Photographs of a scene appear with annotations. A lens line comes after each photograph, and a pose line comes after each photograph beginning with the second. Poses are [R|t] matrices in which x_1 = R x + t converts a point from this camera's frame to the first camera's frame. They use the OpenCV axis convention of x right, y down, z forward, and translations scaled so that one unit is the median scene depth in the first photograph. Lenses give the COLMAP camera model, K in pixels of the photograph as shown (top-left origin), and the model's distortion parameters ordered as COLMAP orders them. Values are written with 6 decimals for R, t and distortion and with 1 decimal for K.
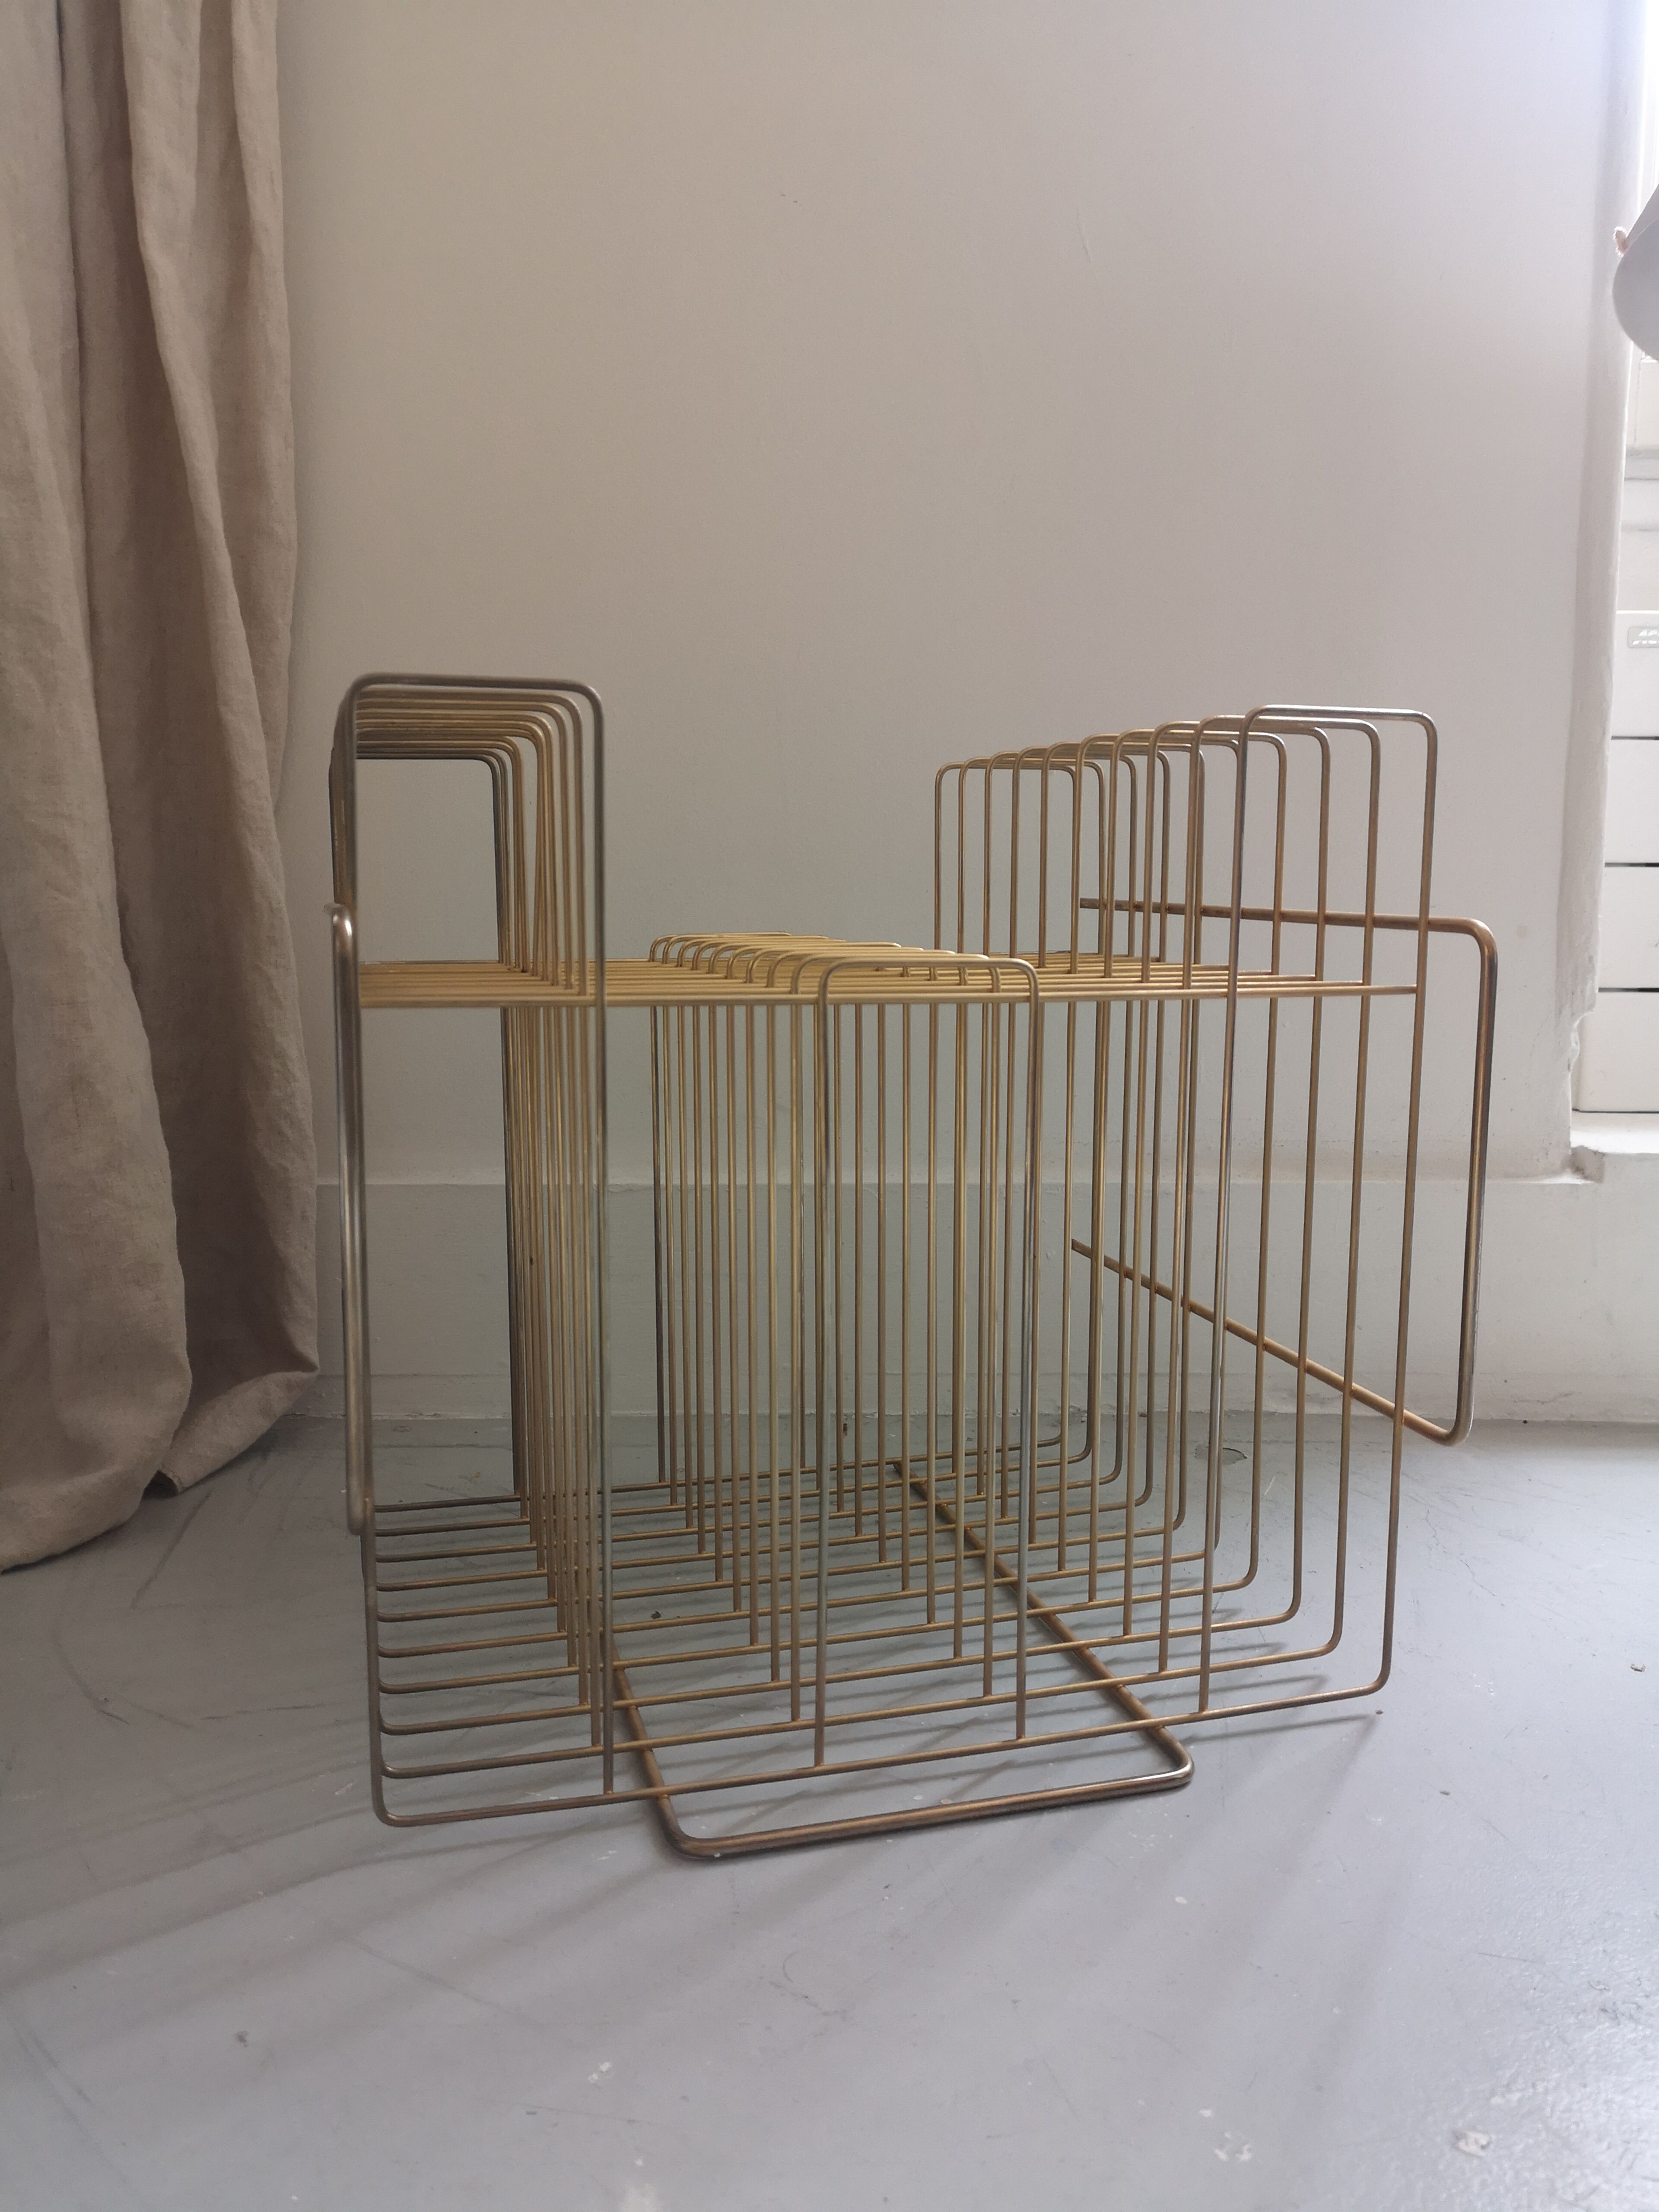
lens RADIAL K [[1681.2, 0, 846.0], [0, 1681.2, 1097.1], [0, 0, 1]] dist [0.040025, -0.046030]
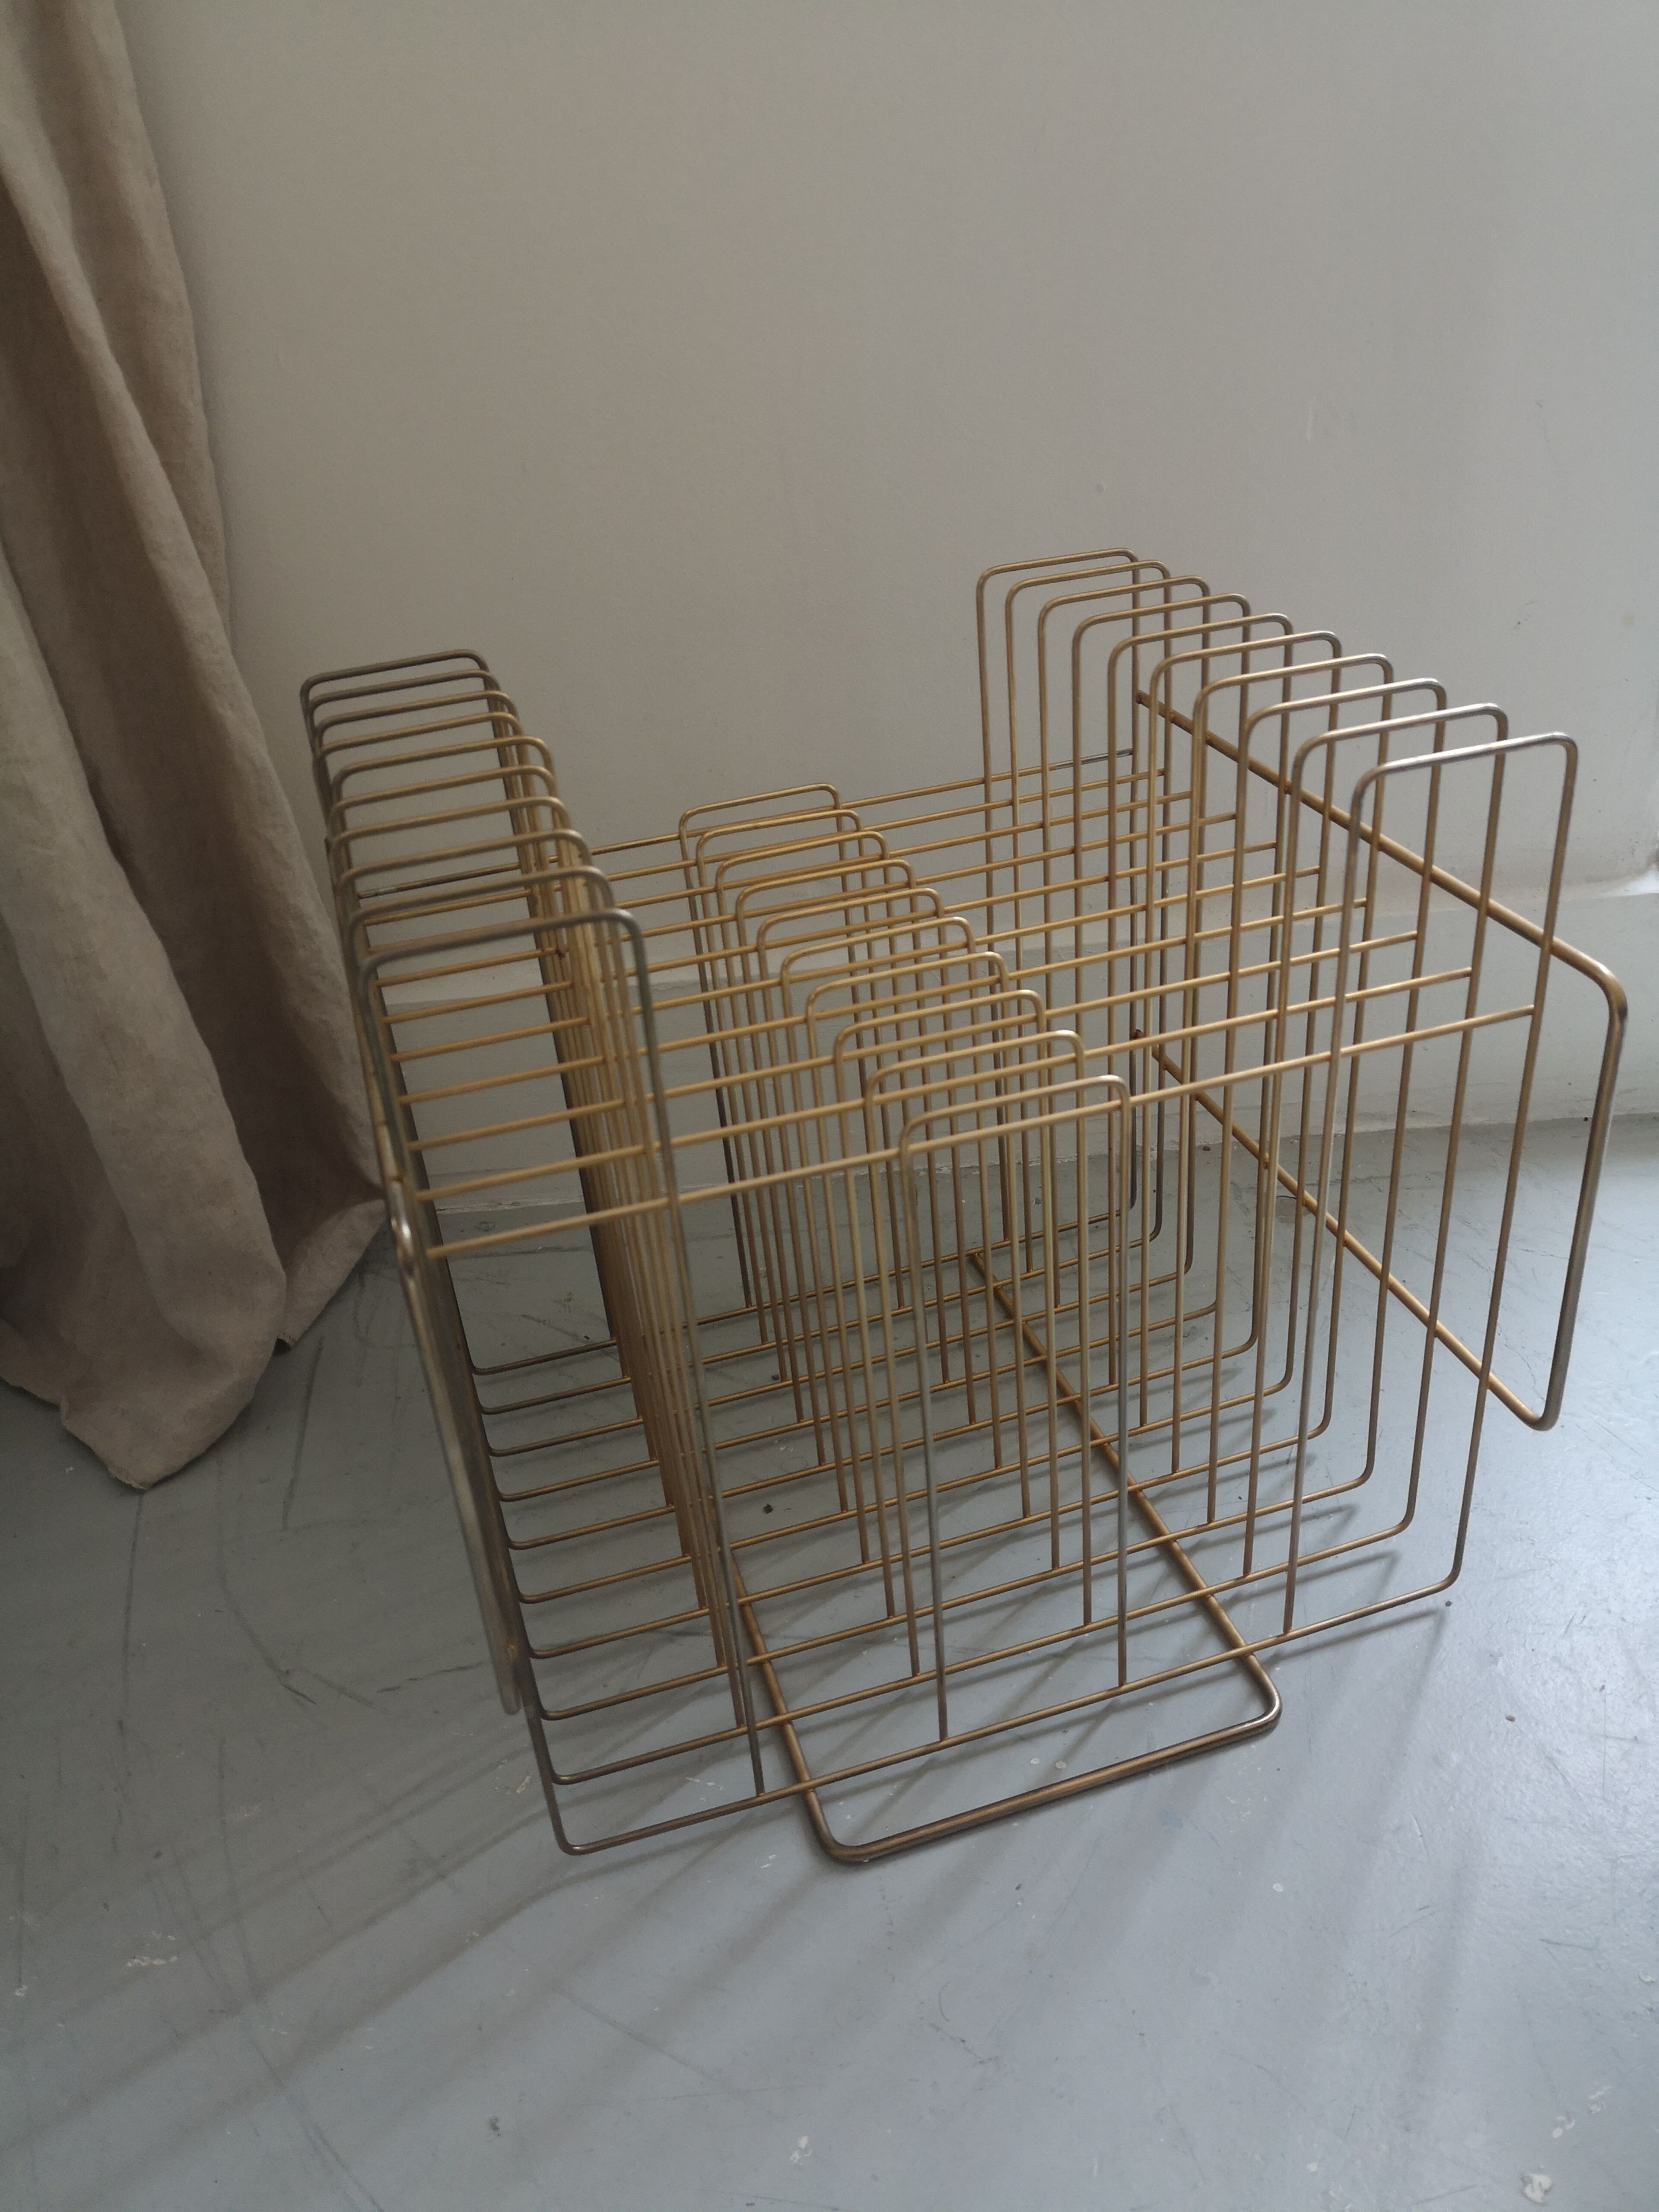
lens RADIAL K [[1681.2, 0, 846.0], [0, 1681.2, 1097.1], [0, 0, 1]] dist [0.040025, -0.046030]
pose [[0.996545, -0.078533, -0.027023, -0.013507], [0.082934, 0.923638, 0.374186, -0.329896], [-0.004426, -0.375135, 0.926960, 0.103122]]
